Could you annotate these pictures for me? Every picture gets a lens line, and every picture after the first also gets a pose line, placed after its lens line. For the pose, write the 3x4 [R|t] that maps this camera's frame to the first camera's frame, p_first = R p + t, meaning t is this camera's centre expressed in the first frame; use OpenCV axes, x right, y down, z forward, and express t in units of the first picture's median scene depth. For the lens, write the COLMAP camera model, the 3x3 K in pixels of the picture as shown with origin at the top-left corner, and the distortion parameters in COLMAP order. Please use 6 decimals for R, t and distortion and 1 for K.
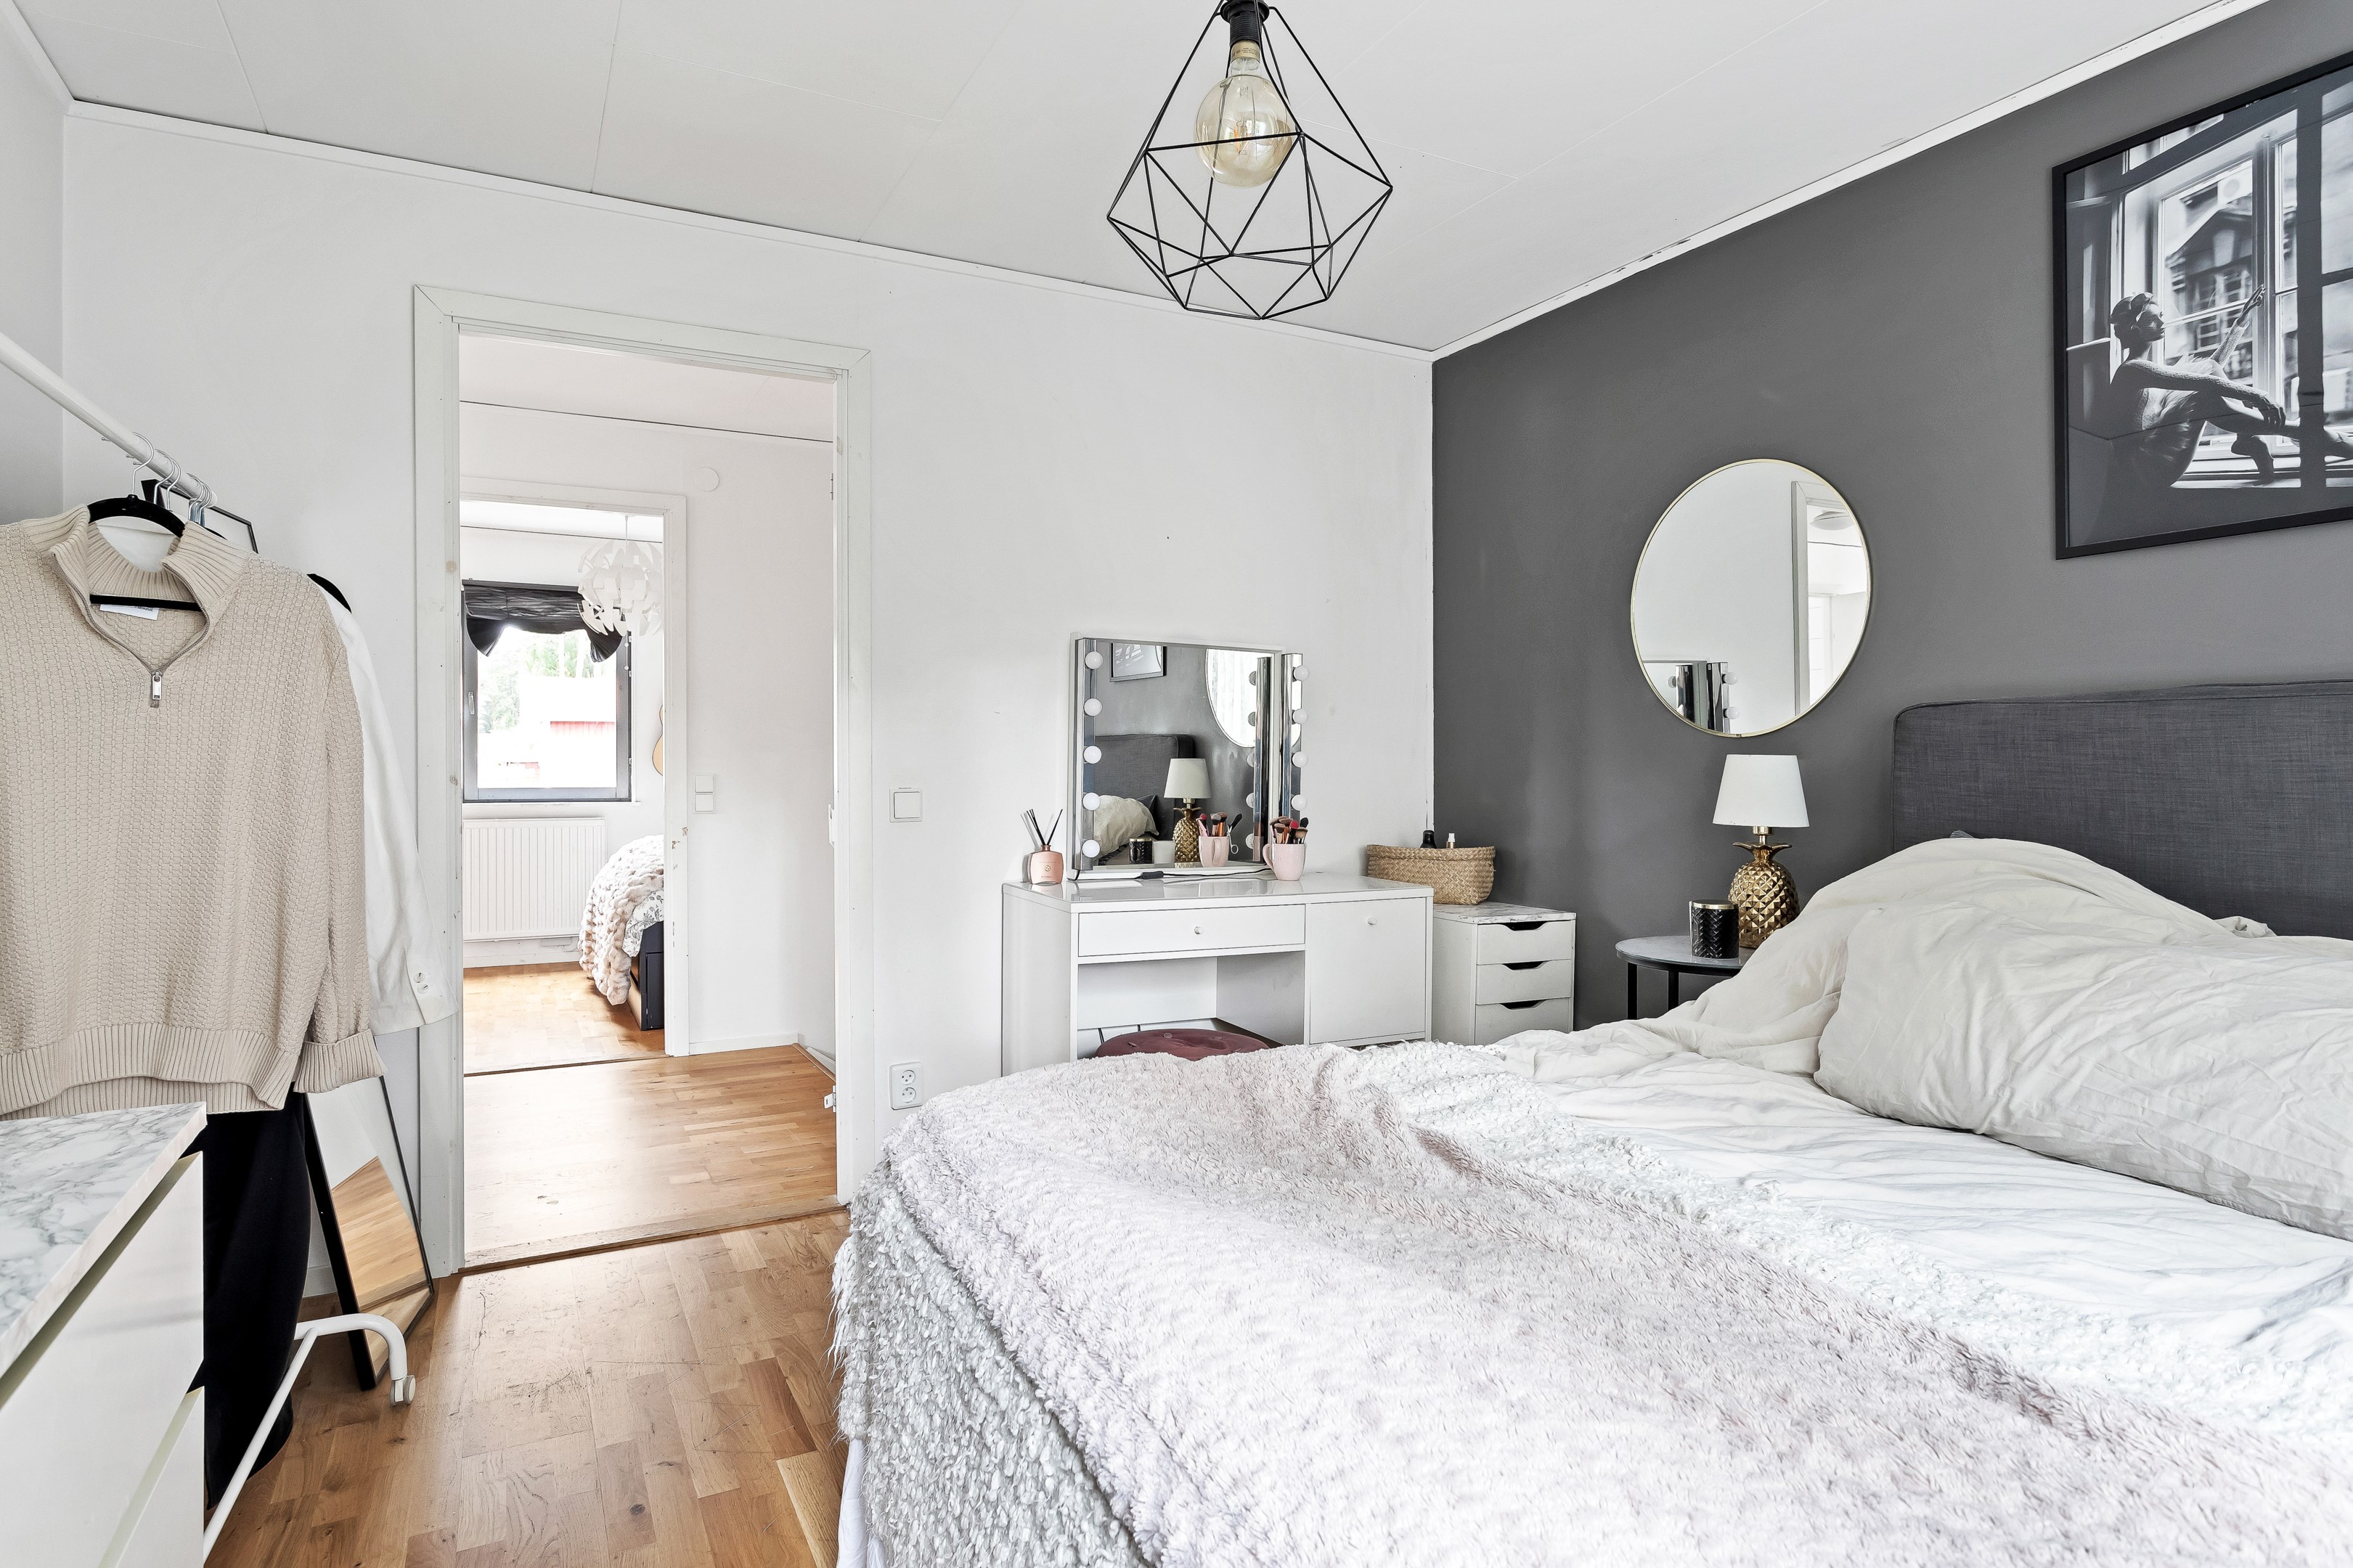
lens RADIAL K [[1289.8, 0, 1185.7], [0, 1289.8, 785.6], [0, 0, 1]] dist [-0.003688, 0.000371]
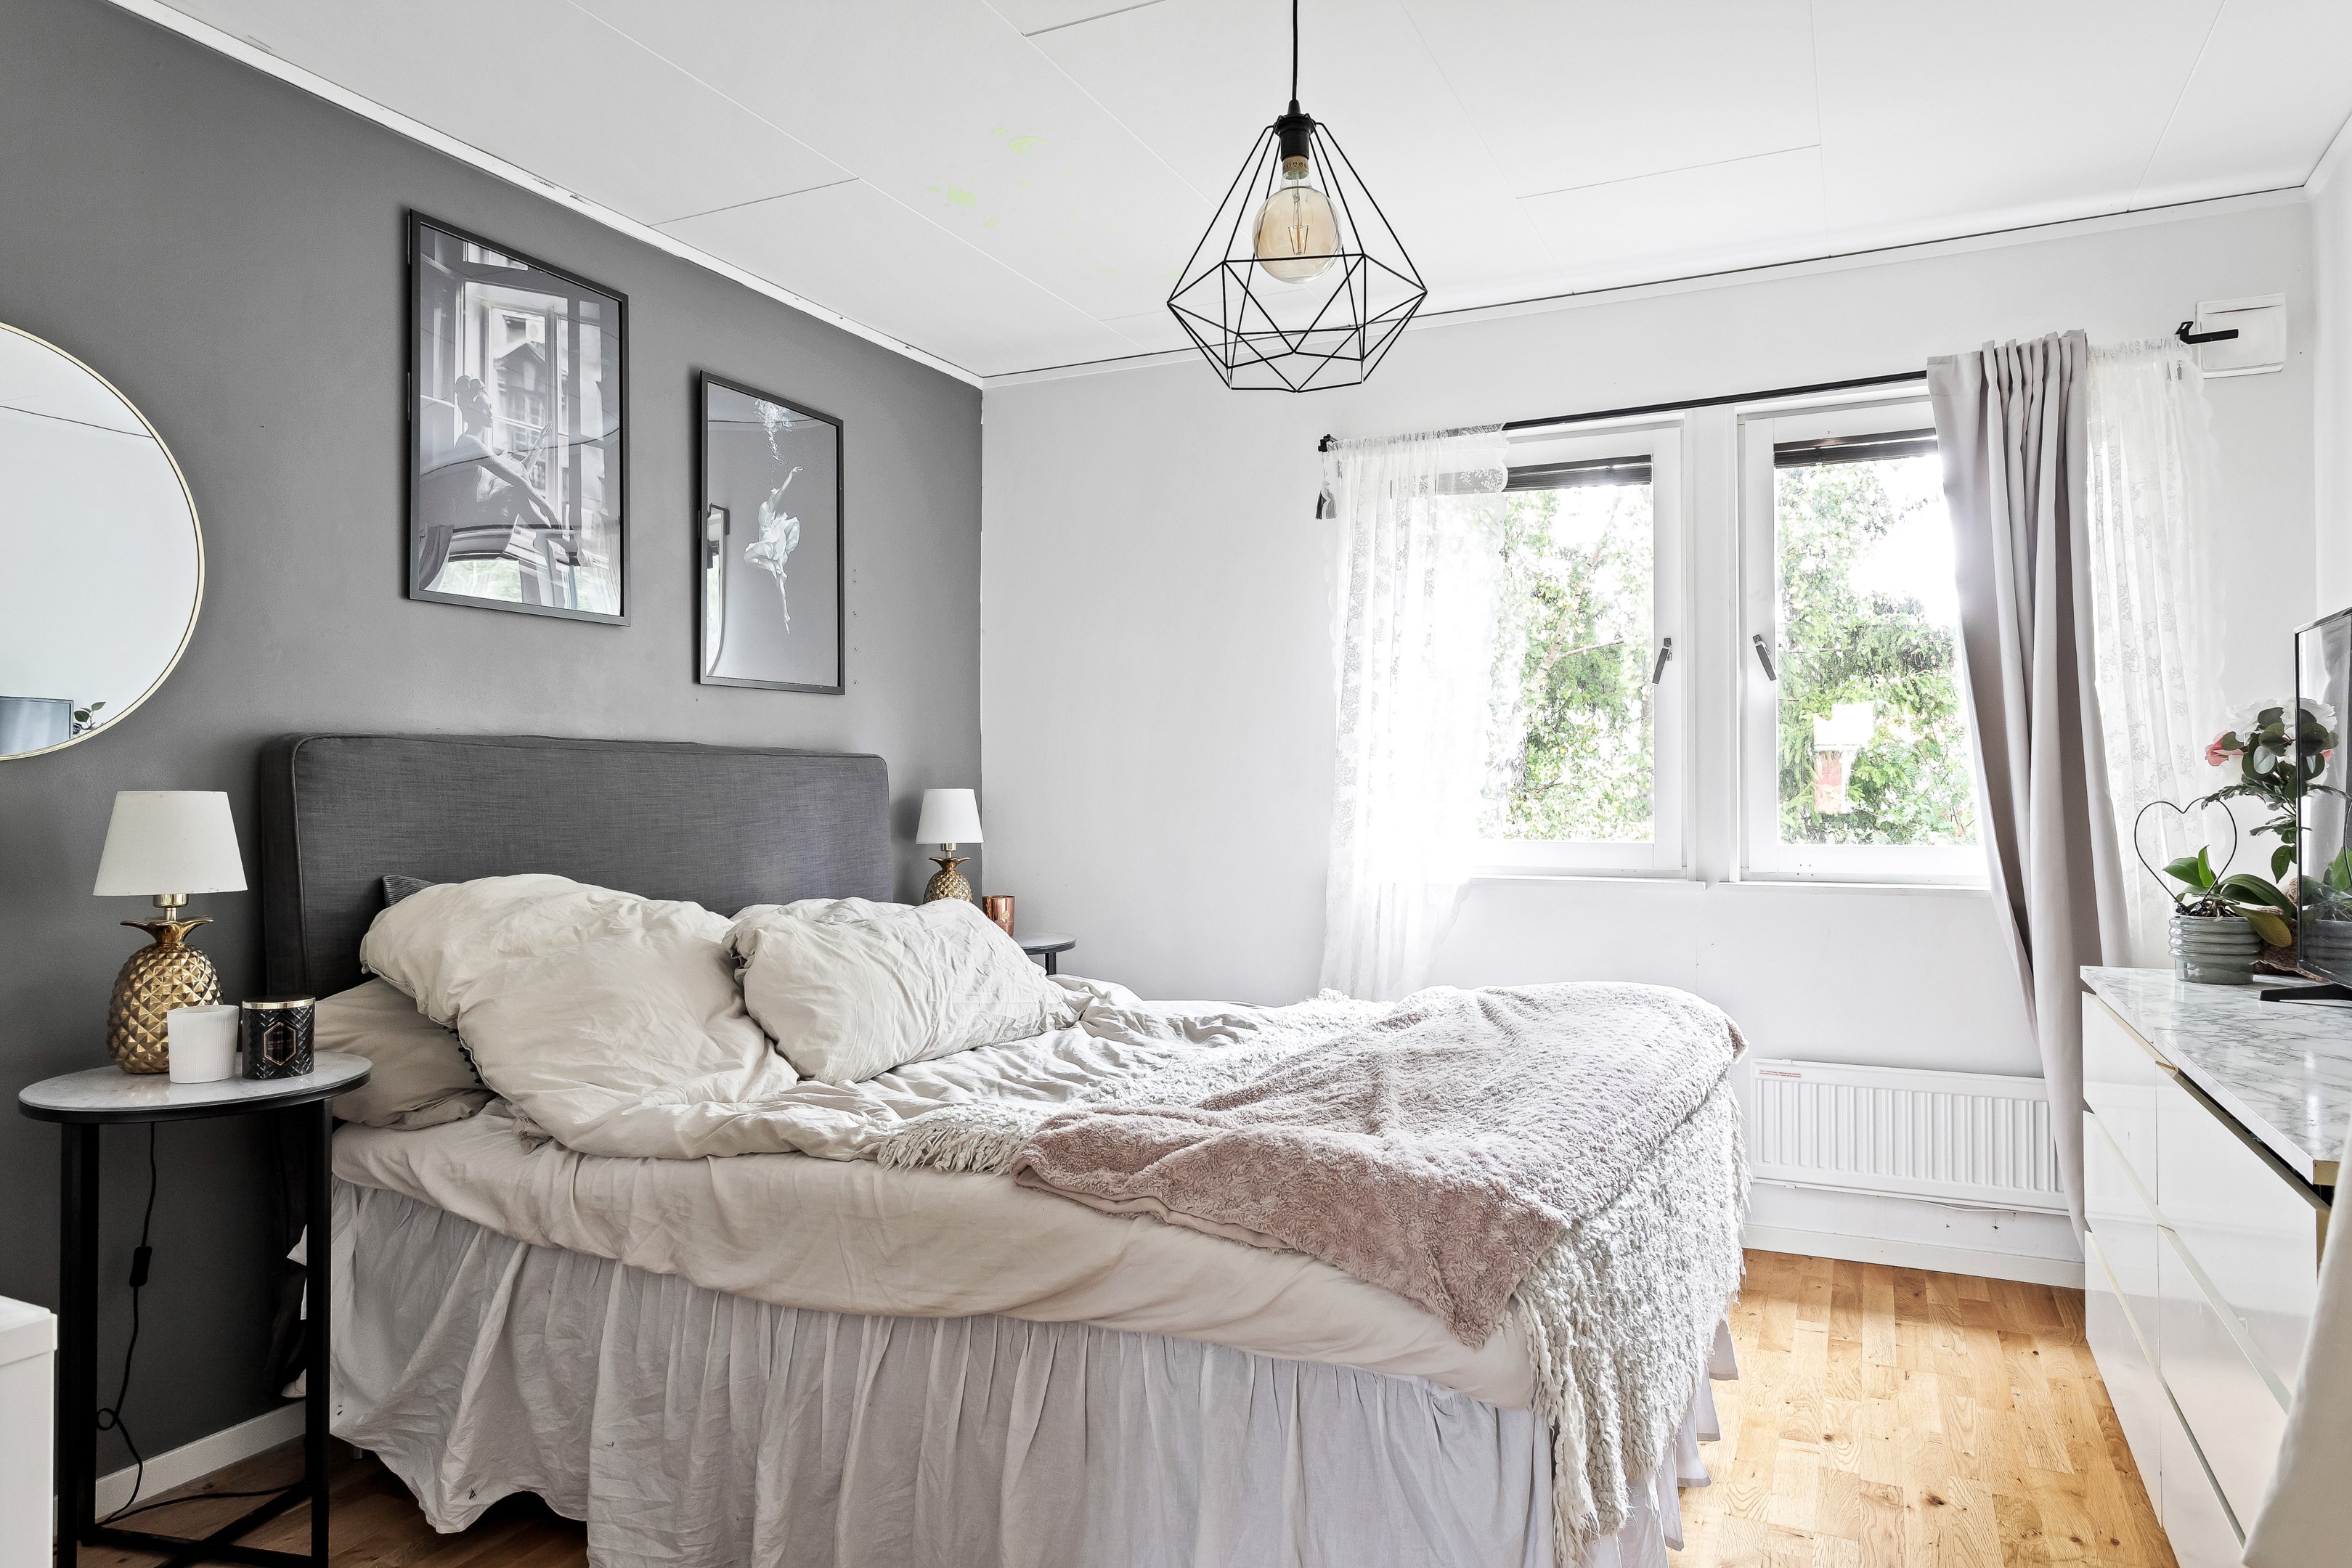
lens RADIAL K [[1495.0, 0, 1179.4], [0, 1495.0, 784.1], [0, 0, 1]] dist [0.007345, 0.000865]
pose [[-0.603573, -0.000224, 0.797308, -0.680784], [0.006853, 0.999962, 0.005468, -0.035719], [-0.797278, 0.008764, -0.603548, 1.344267]]
